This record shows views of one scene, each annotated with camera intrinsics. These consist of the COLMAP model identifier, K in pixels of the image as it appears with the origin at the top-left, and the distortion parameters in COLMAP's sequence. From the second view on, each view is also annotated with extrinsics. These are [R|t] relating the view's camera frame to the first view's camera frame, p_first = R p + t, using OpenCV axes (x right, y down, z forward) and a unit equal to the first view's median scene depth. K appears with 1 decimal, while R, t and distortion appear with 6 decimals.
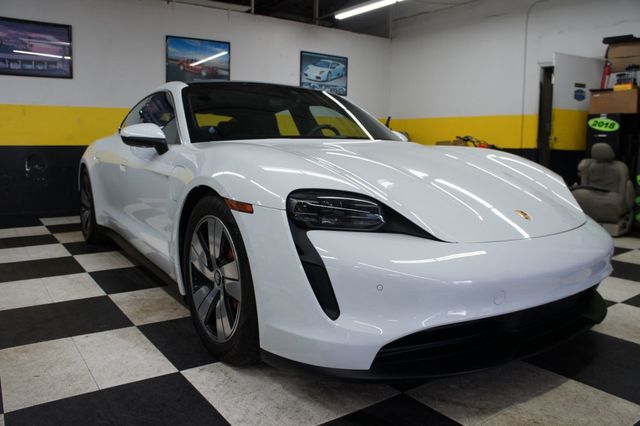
lens RADIAL K [[500.4, 0, 316.1], [0, 500.4, 214.1], [0, 0, 1]] dist [-0.186580, 0.136066]
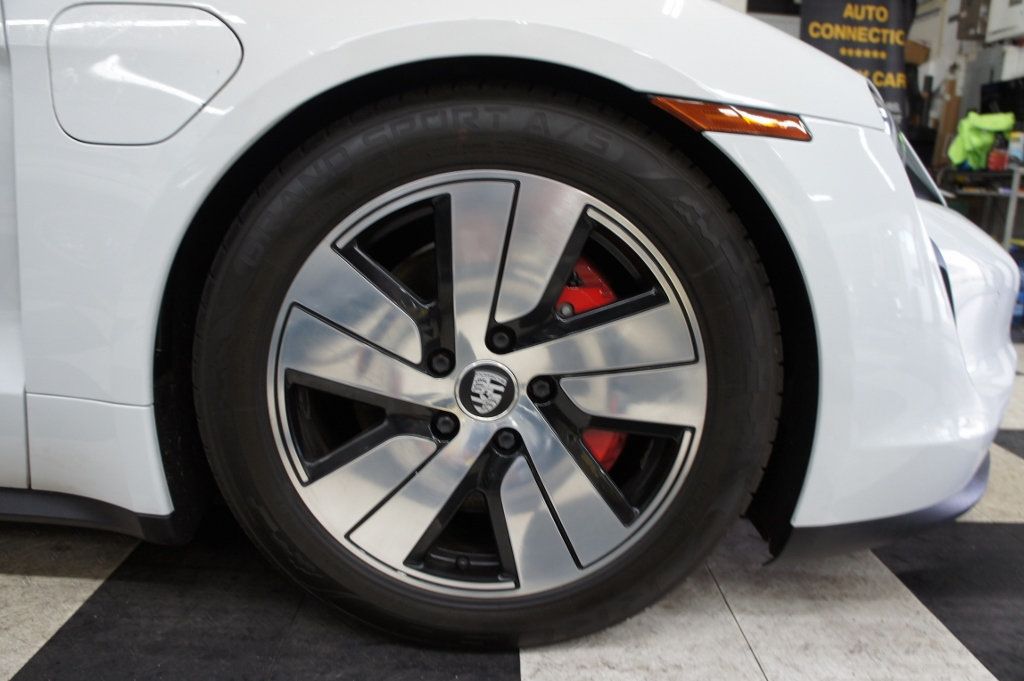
lens RADIAL K [[800.7, 0, 505.7], [0, 800.7, 342.3], [0, 0, 1]] dist [-0.186580, 0.136066]
pose [[0.574259, -0.160547, 0.802778, -0.206023], [0.081587, 0.986924, 0.139011, 0.013099], [-0.814598, -0.014332, 0.579848, 0.261581]]
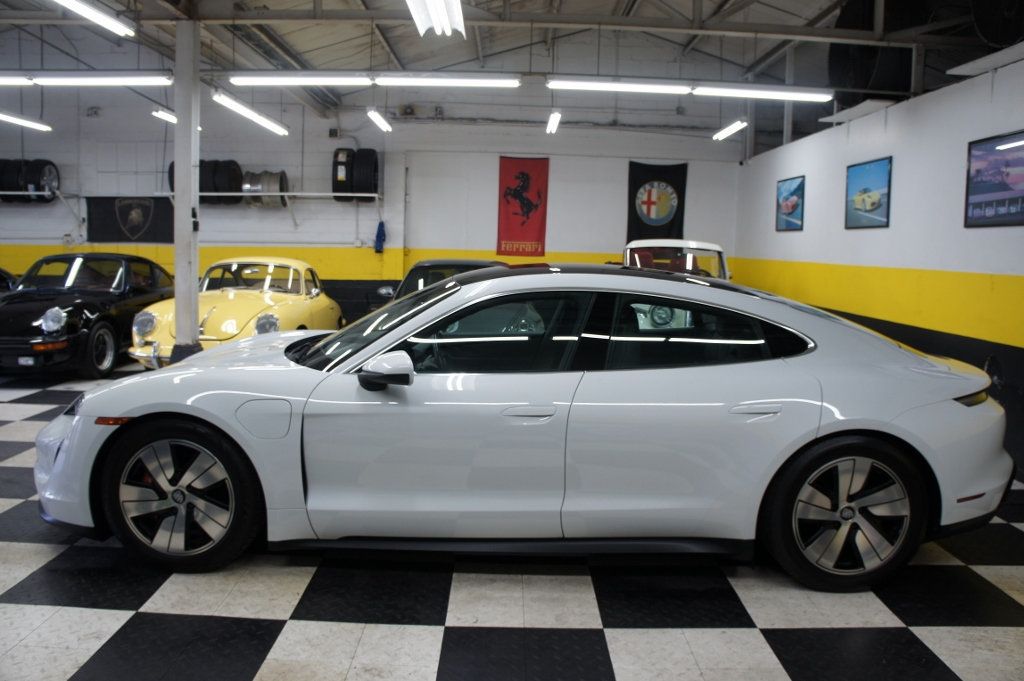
lens RADIAL K [[800.7, 0, 505.7], [0, 800.7, 342.3], [0, 0, 1]] dist [-0.186580, 0.136066]
pose [[-0.578968, 0.071271, -0.812229, 0.535872], [-0.142917, 0.971879, 0.187153, -0.240782], [0.802727, 0.224437, -0.552501, 1.064238]]
